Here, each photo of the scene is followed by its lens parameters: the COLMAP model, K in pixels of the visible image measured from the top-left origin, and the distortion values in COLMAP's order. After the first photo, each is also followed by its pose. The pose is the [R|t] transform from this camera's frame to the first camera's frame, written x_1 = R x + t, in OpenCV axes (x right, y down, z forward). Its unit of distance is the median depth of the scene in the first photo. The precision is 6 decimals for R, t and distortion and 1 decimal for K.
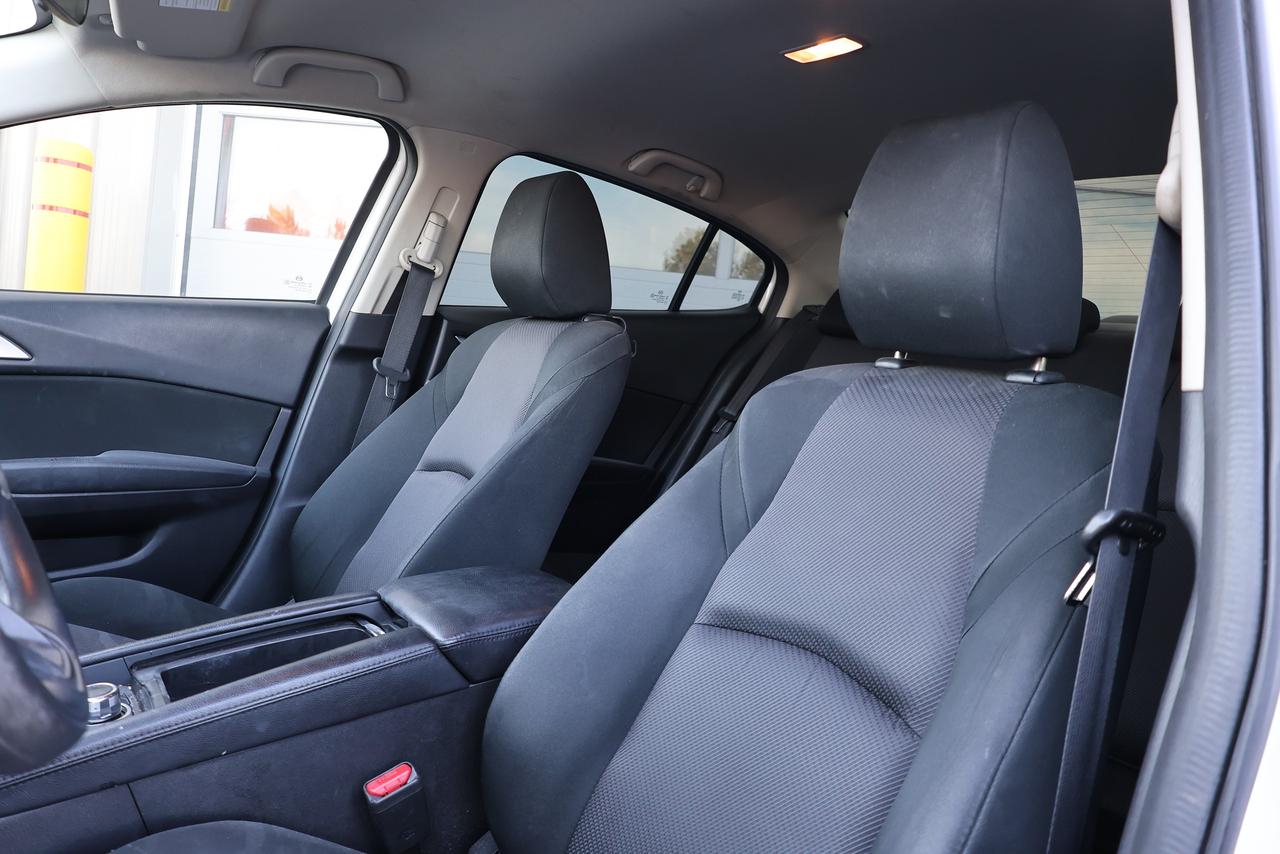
lens RADIAL K [[890.6, 0, 624.3], [0, 890.6, 422.2], [0, 0, 1]] dist [-0.017640, -0.001008]
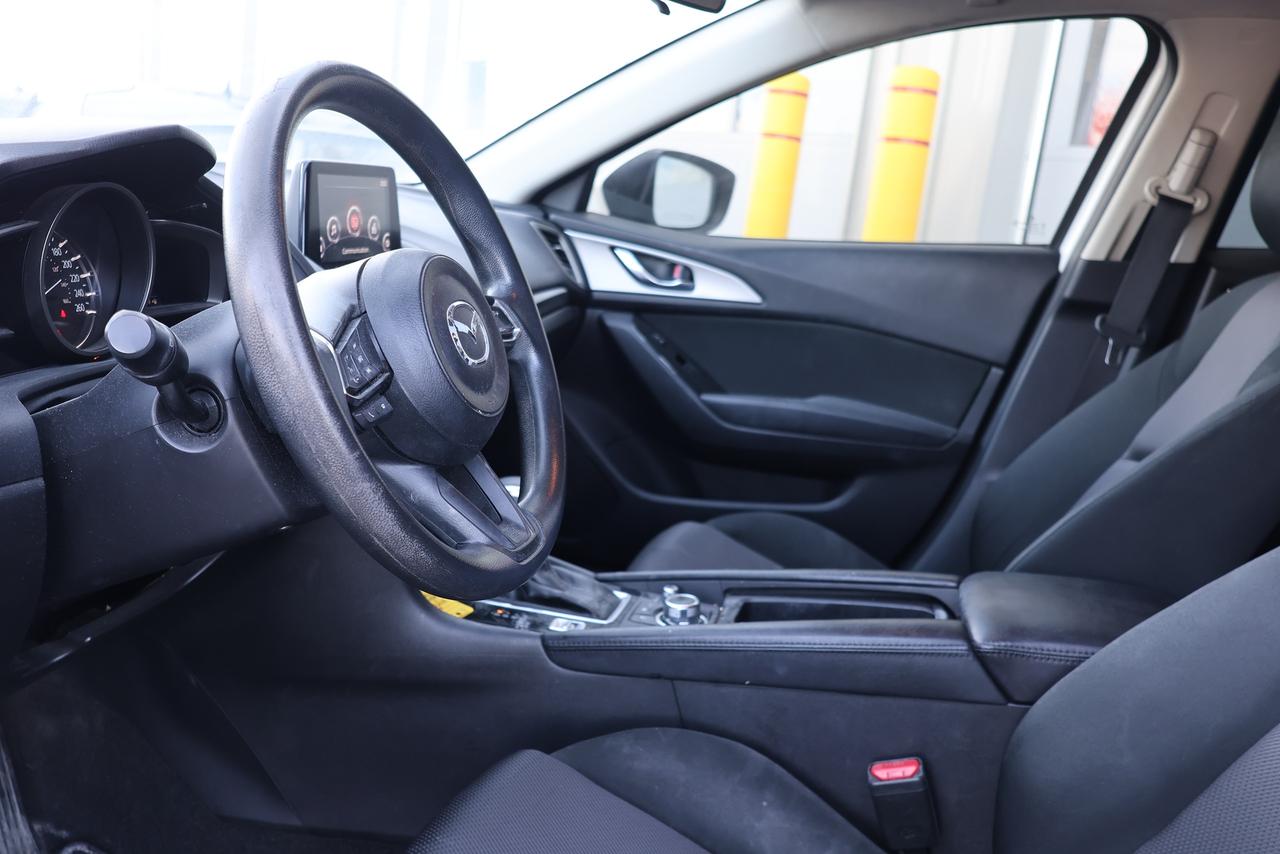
lens RADIAL K [[1146.3, 0, 638.7], [0, 1146.3, 417.1], [0, 0, 1]] dist [0.010024, 0.003361]
pose [[0.624891, 0.112064, -0.772627, 0.288509], [-0.084441, 0.993540, 0.075811, -0.023672], [0.776132, 0.017868, 0.630317, 0.006918]]
